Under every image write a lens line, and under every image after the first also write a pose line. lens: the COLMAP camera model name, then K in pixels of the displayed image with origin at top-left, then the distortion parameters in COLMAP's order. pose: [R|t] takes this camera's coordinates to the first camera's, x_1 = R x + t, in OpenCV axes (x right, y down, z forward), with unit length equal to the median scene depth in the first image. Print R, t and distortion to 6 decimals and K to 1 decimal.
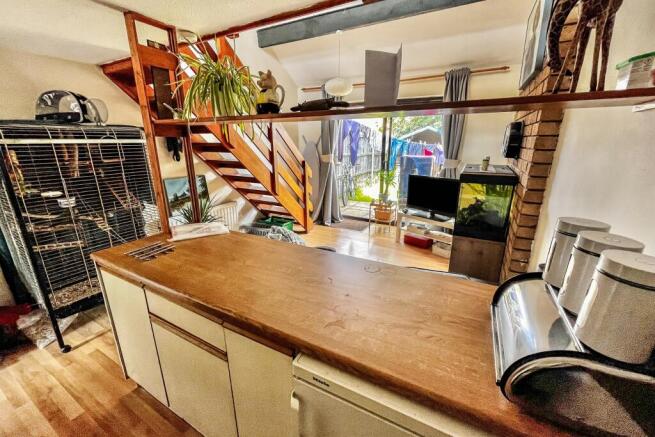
lens RADIAL K [[262.3, 0, 327.5], [0, 262.3, 218.5], [0, 0, 1]] dist [0.000285, 0.000038]
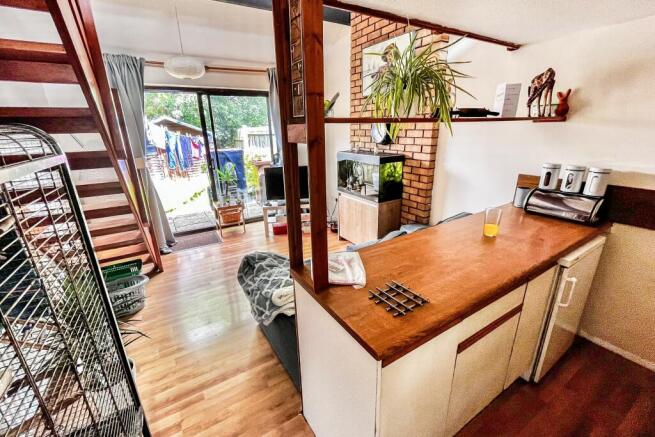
lens RADIAL K [[272.4, 0, 327.5], [0, 272.4, 218.5], [0, 0, 1]] dist [-0.002114, -0.000311]
pose [[0.493442, -0.286473, 0.821248, -0.439781], [0.263695, 0.949037, 0.172609, -0.091579], [-0.828843, 0.131386, 0.543836, 0.239128]]
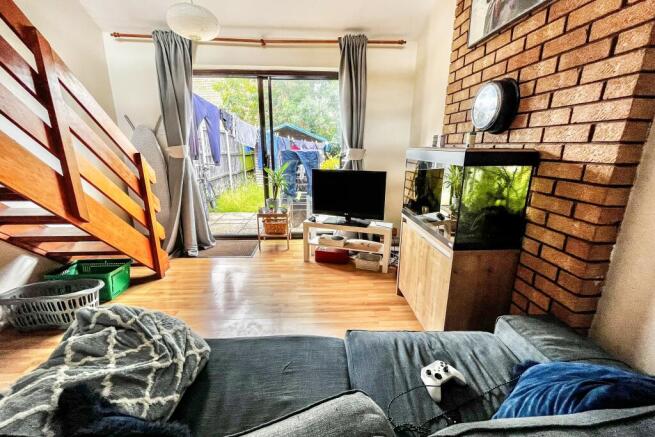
lens RADIAL K [[270.3, 0, 325.7], [0, 270.3, 217.6], [0, 0, 1]] dist [-0.000002, -0.000199]
pose [[0.852873, -0.128801, 0.505982, -0.055546], [0.141262, 0.989875, 0.013871, -0.035390], [-0.502646, 0.059646, 0.862432, 0.304944]]
